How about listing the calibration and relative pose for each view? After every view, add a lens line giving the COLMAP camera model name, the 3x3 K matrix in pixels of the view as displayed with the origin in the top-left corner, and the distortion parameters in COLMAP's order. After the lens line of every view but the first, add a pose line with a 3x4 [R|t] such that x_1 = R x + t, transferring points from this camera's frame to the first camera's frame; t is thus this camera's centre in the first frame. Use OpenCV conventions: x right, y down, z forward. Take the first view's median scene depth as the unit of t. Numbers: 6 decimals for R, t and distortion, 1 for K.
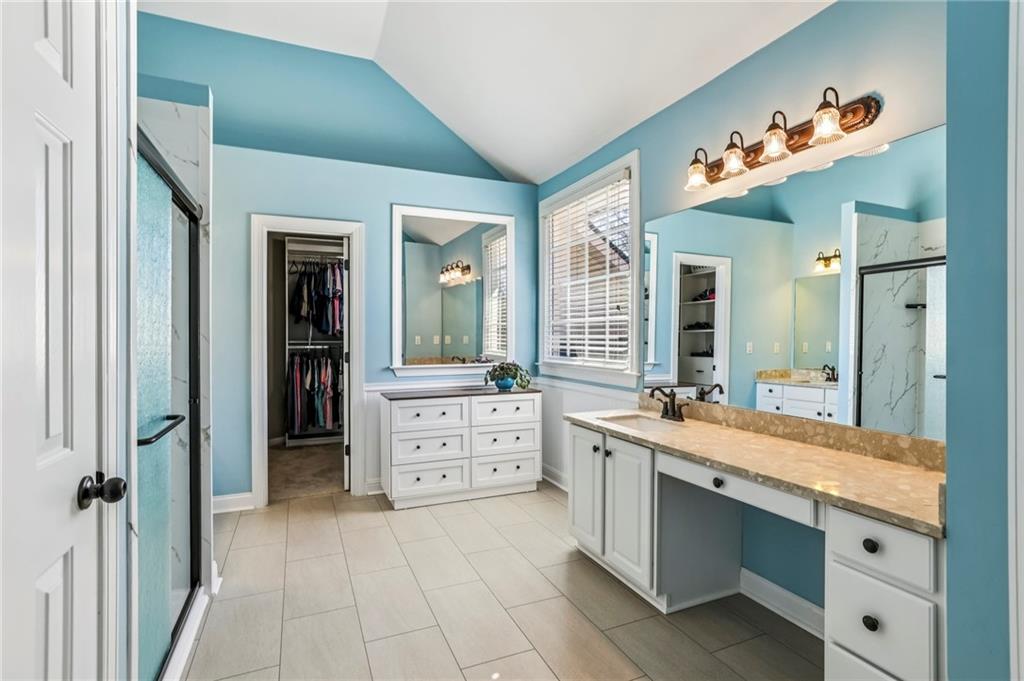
lens RADIAL K [[503.0, 0, 507.4], [0, 503.0, 341.6], [0, 0, 1]] dist [-0.001834, -0.000085]
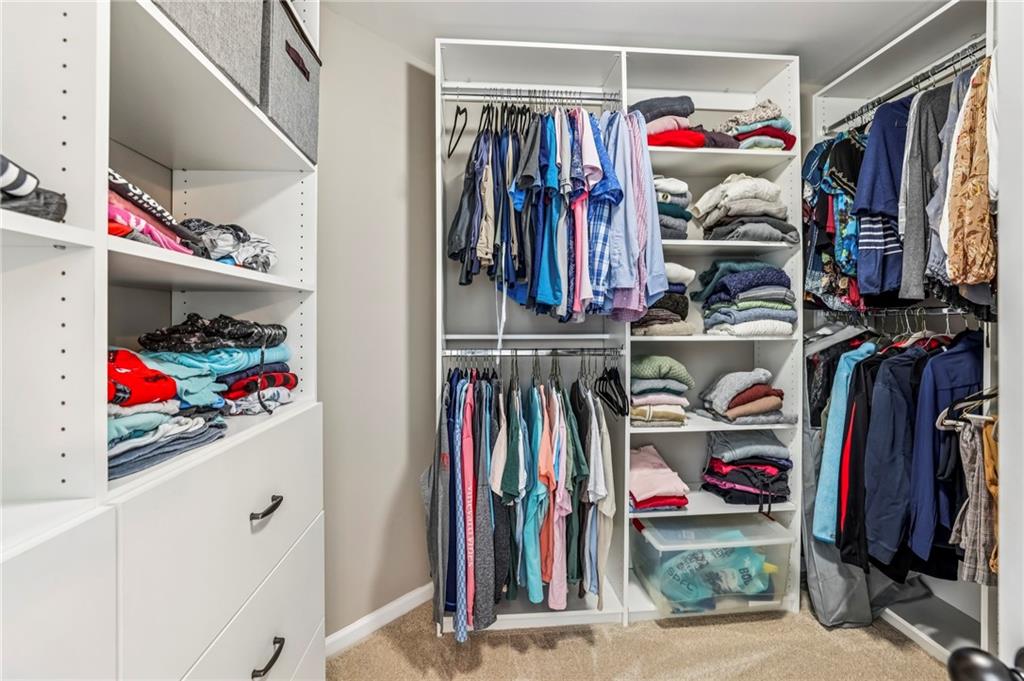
lens RADIAL K [[457.9, 0, 513.5], [0, 457.9, 333.2], [0, 0, 1]] dist [-0.026170, 0.002927]
pose [[0.948260, 0.002149, -0.317487, -0.292751], [0.001002, 0.999952, 0.009763, -0.005763], [0.317492, -0.009576, 0.948212, 0.724968]]
